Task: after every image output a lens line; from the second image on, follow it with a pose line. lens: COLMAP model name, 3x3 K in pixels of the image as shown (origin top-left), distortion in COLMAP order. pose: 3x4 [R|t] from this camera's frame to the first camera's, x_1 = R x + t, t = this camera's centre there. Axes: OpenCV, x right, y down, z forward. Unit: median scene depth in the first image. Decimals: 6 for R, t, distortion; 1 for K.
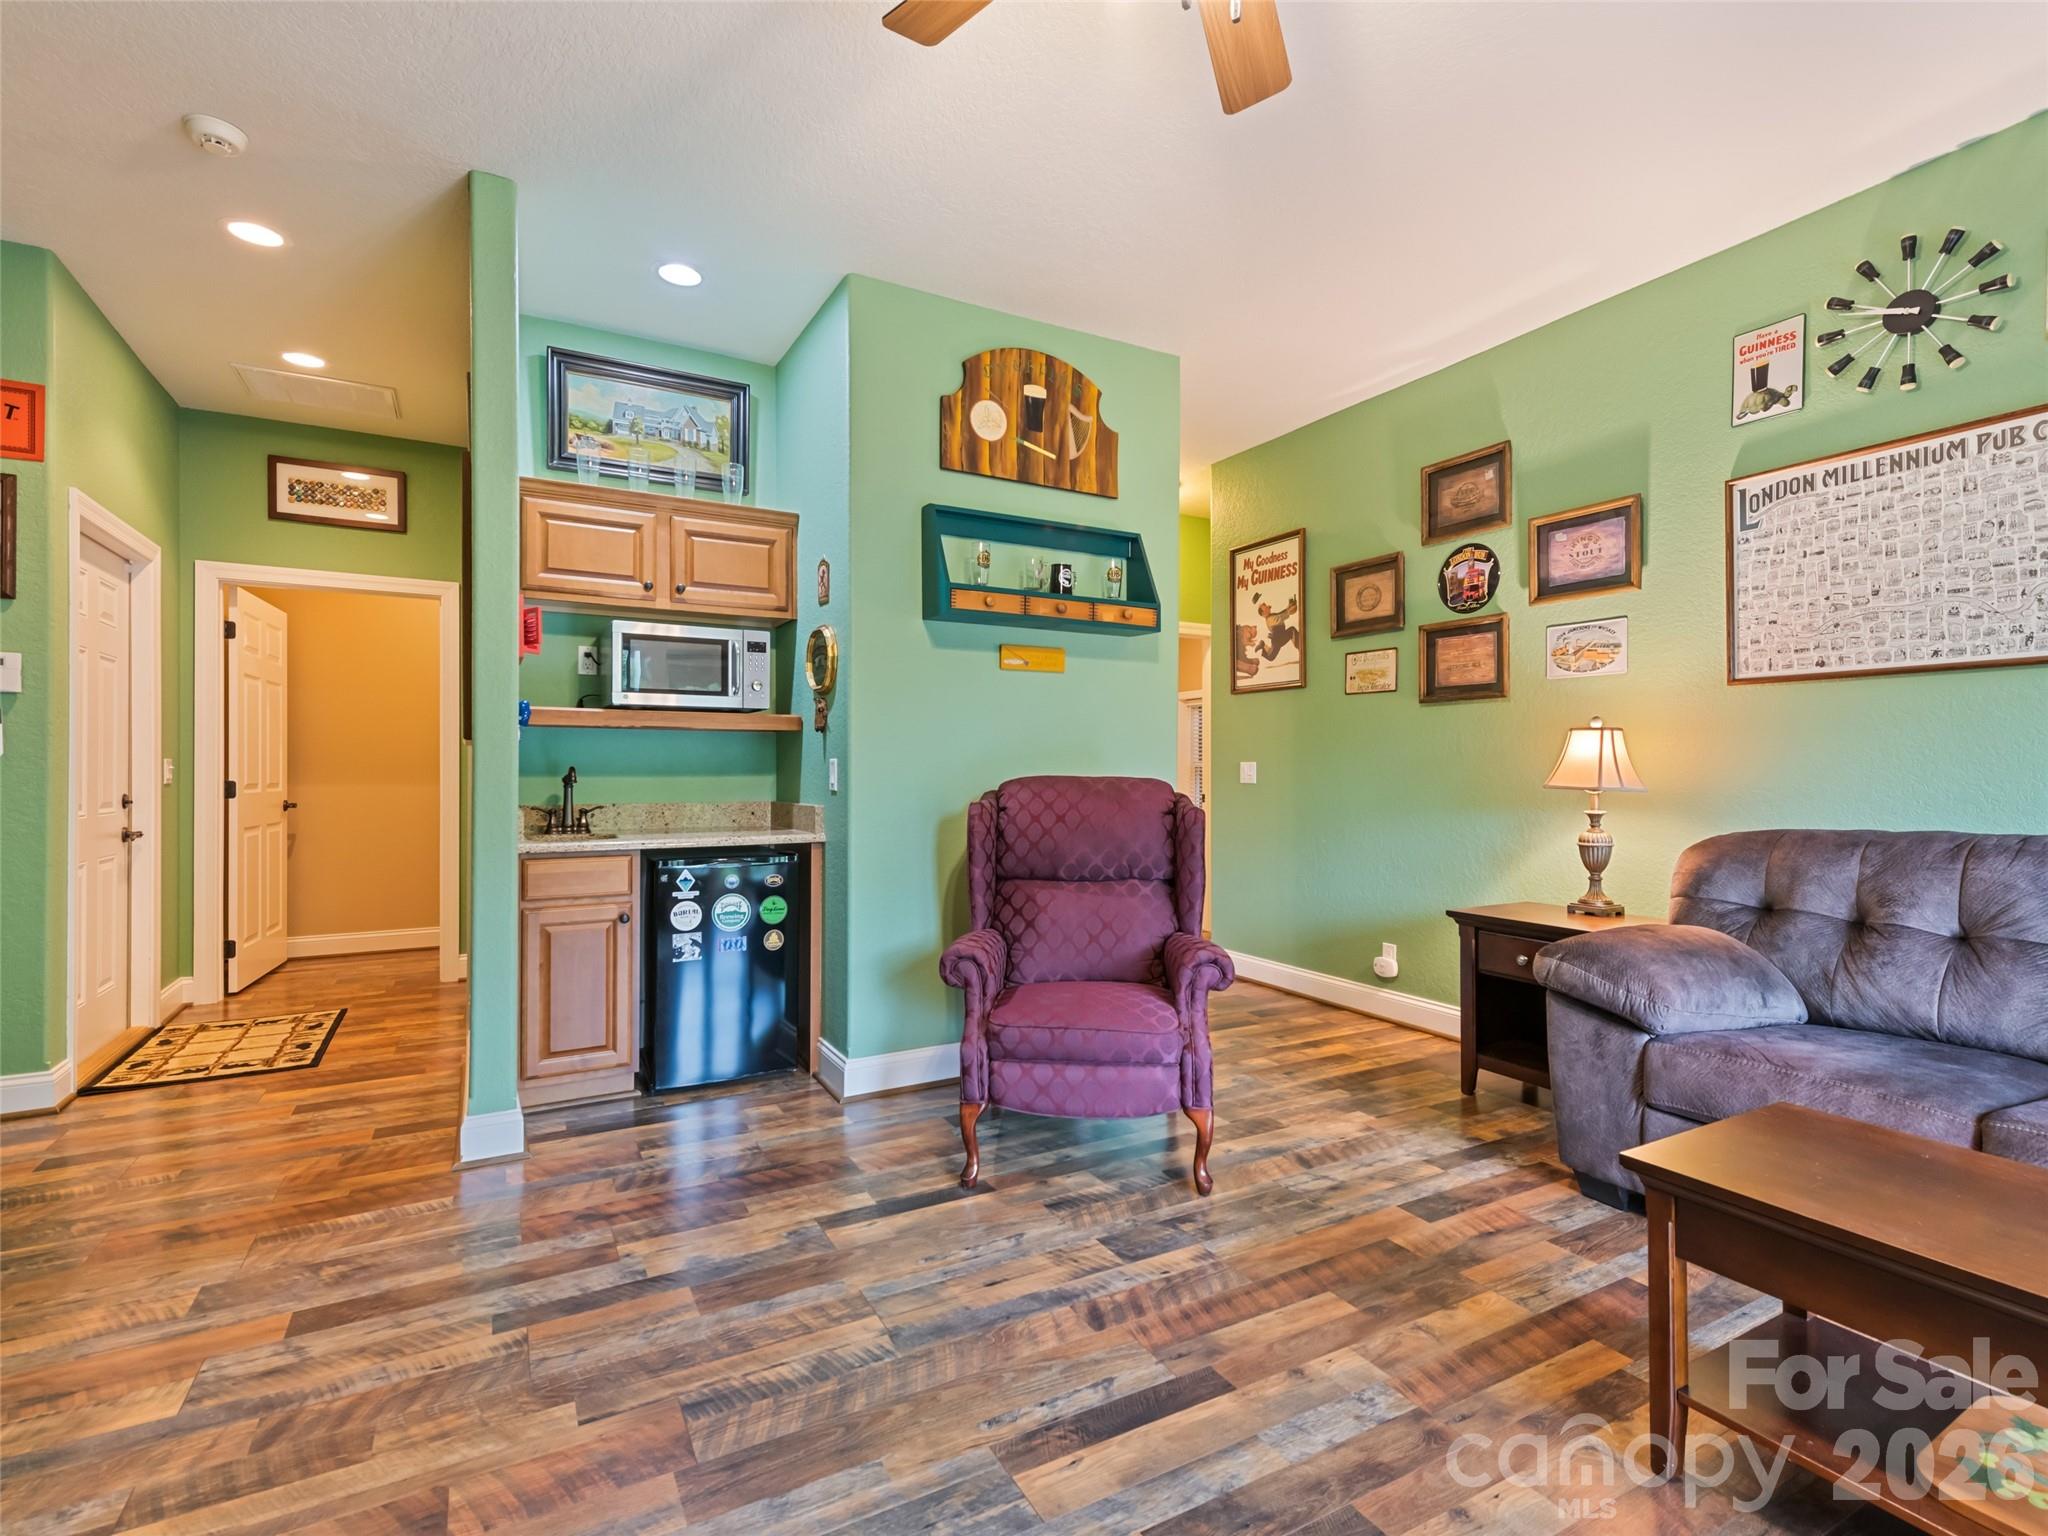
lens RADIAL K [[949.1, 0, 1025.3], [0, 949.1, 766.1], [0, 0, 1]] dist [0.011577, -0.001111]
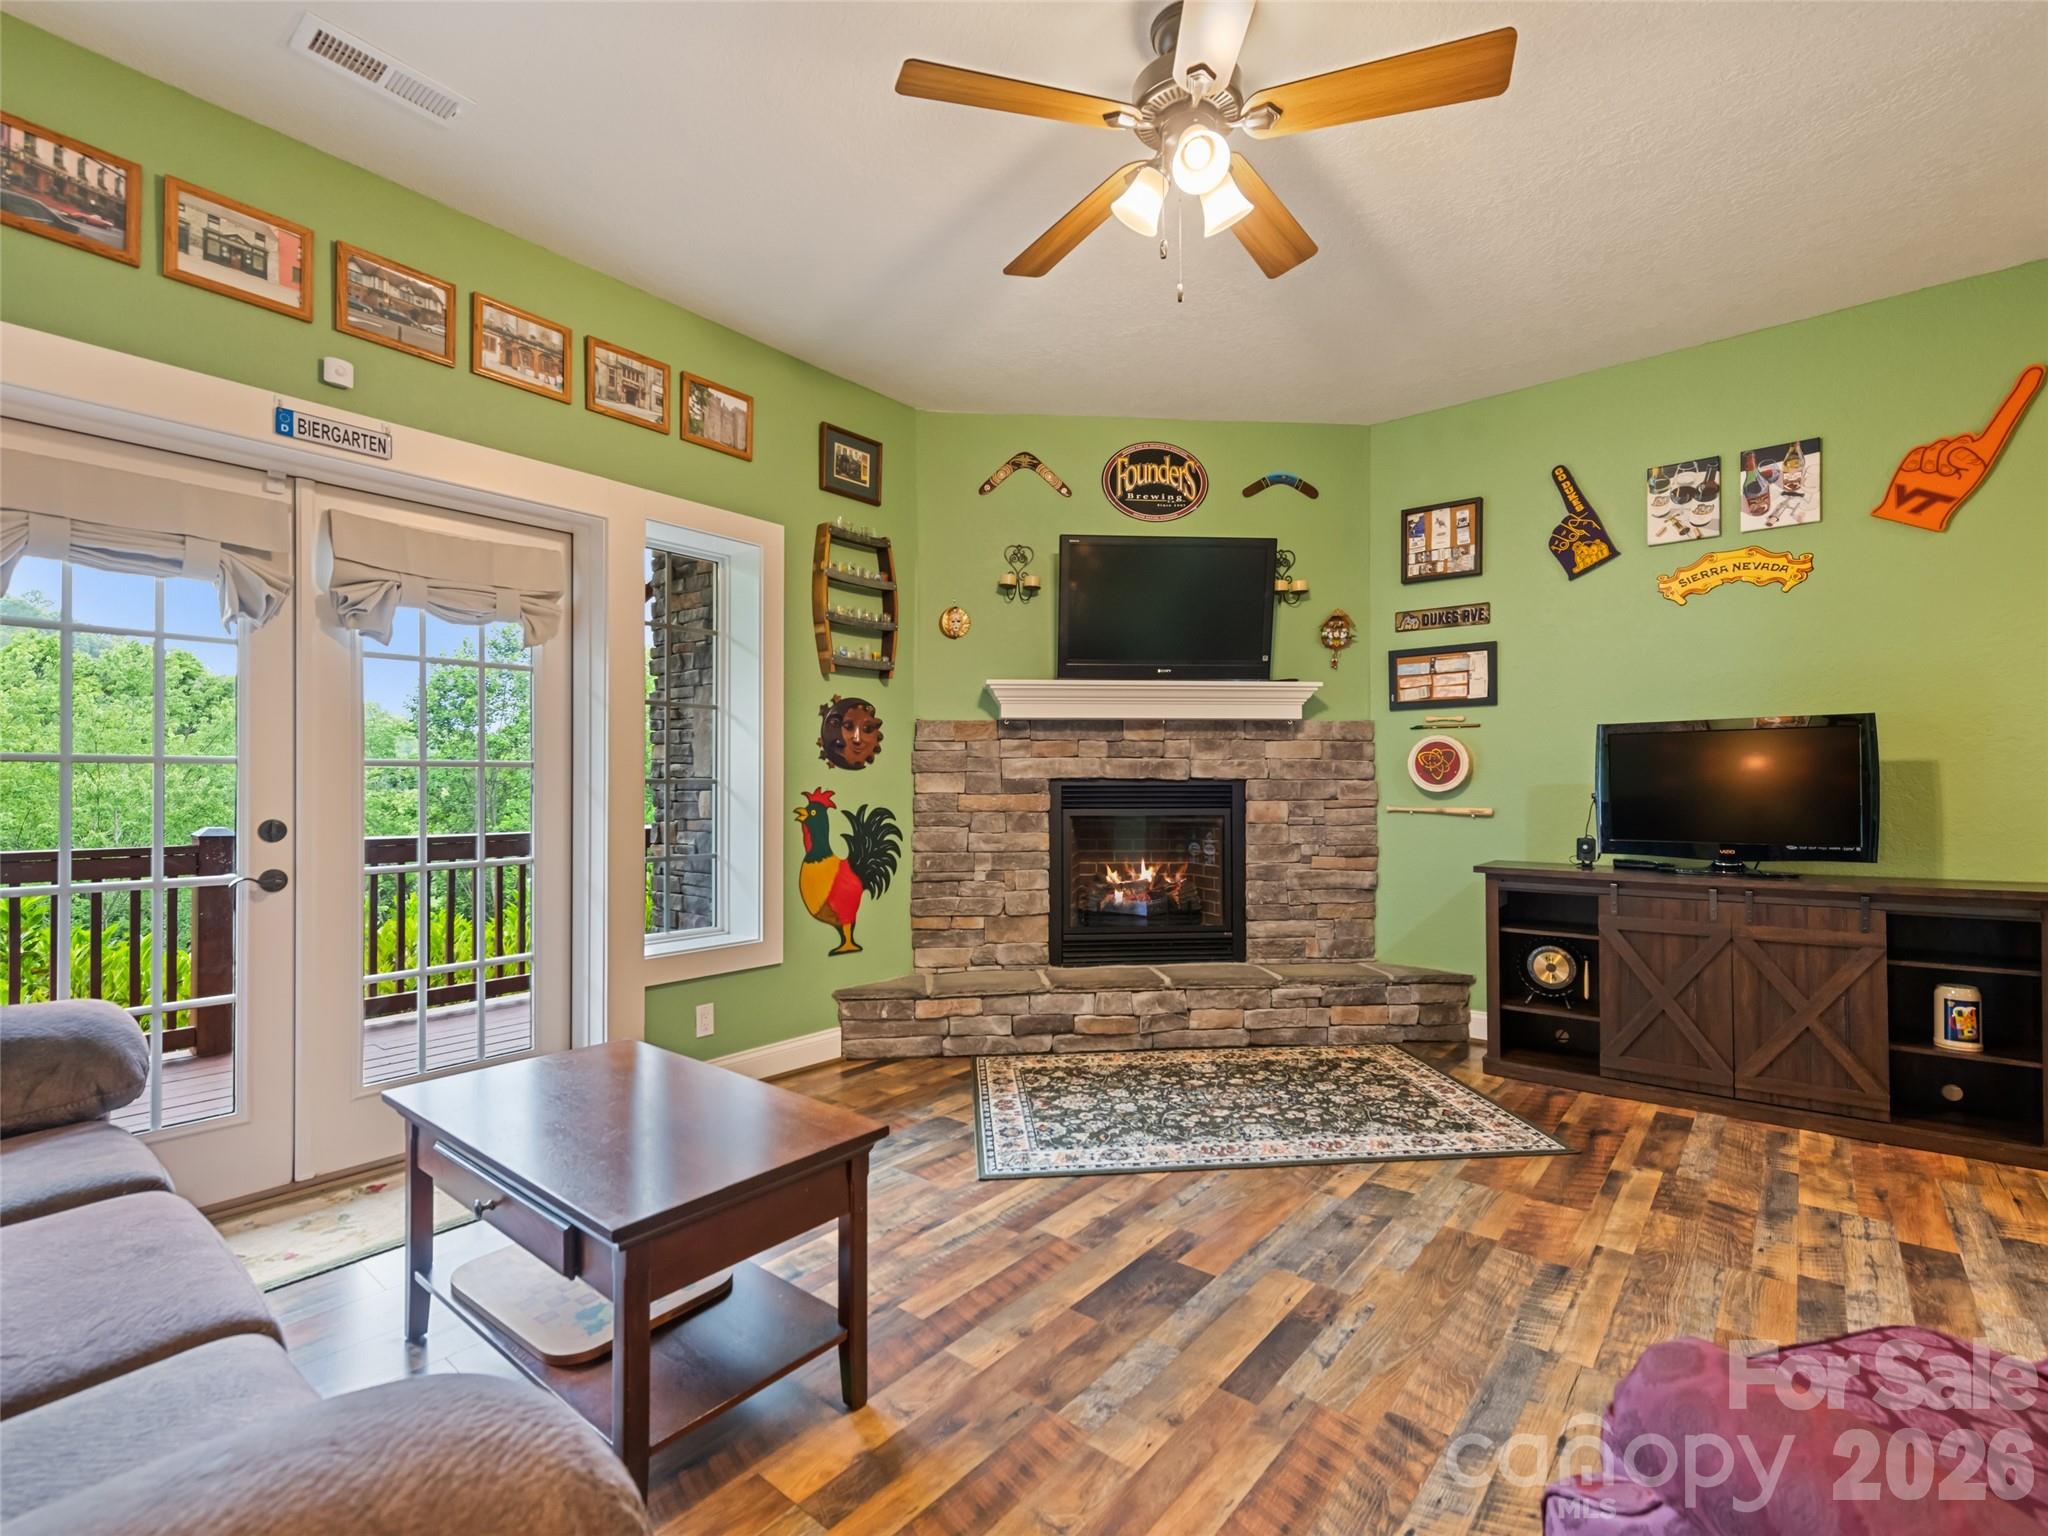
lens RADIAL K [[949.1, 0, 1011.7], [0, 949.1, 778.2], [0, 0, 1]] dist [0.011577, -0.001111]
pose [[-0.931817, 0.001935, -0.362925, 0.451915], [0.006805, 0.999903, -0.012141, 0.004716], [0.362866, -0.013783, -0.931739, 1.064821]]
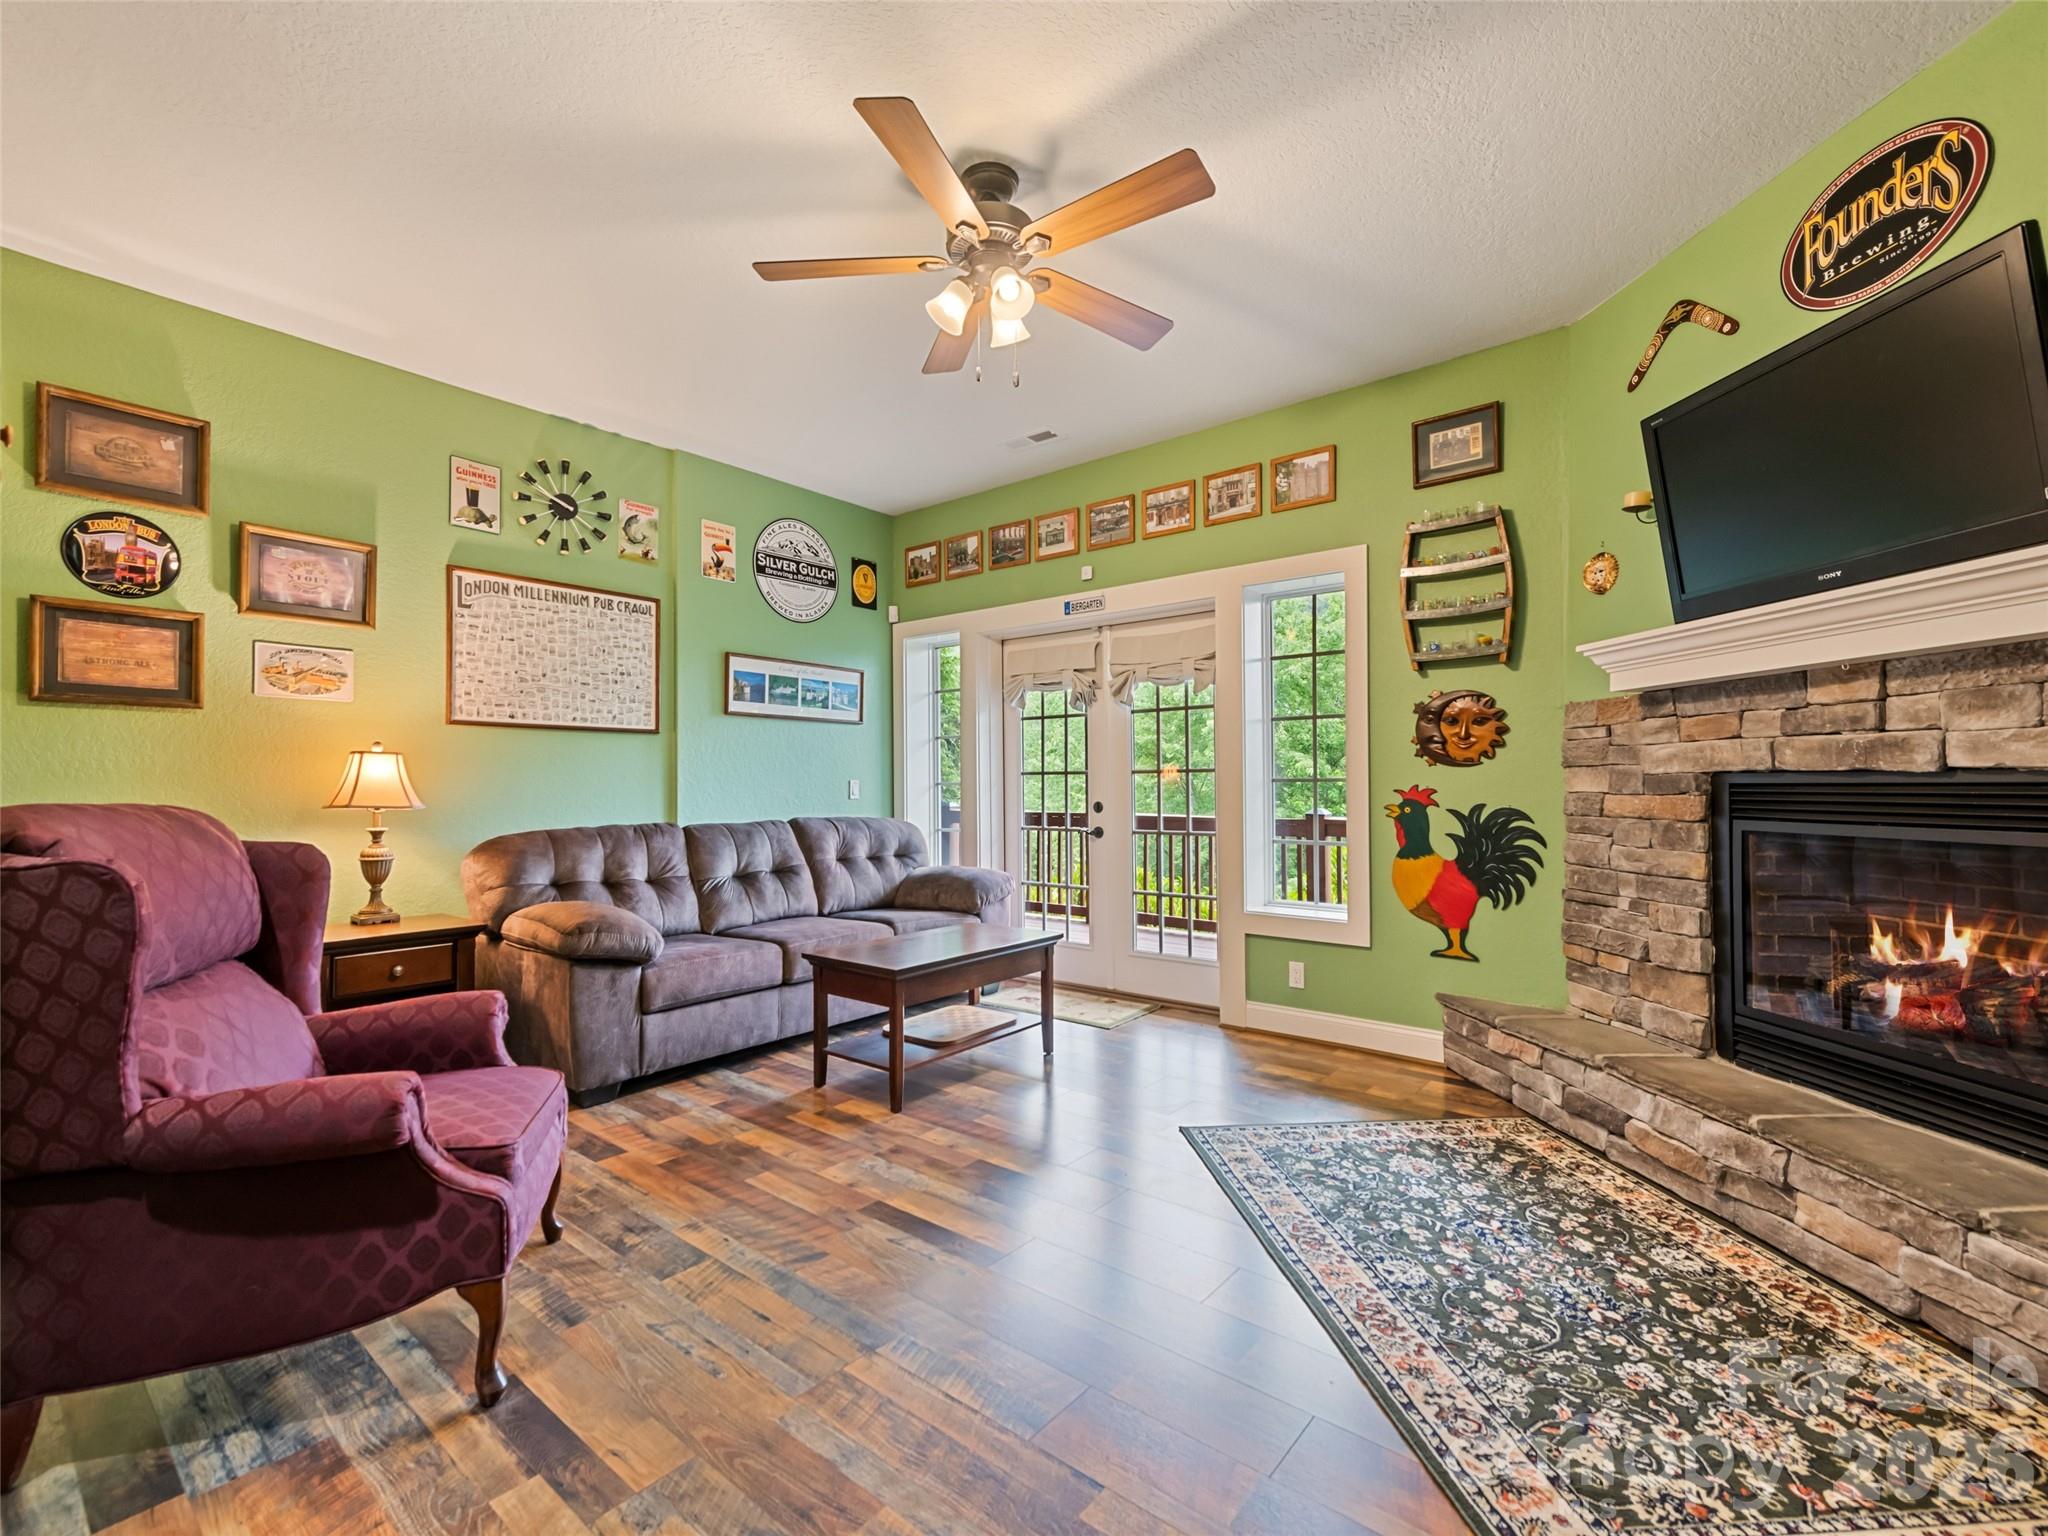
lens RADIAL K [[897.9, 0, 1010.3], [0, 897.9, 769.4], [0, 0, 1]] dist [0.003315, -0.000428]
pose [[-0.352554, 0.021237, 0.935550, -0.671164], [0.001889, 0.999757, -0.021983, 0.004006], [-0.935789, -0.005983, -0.352509, 0.739088]]
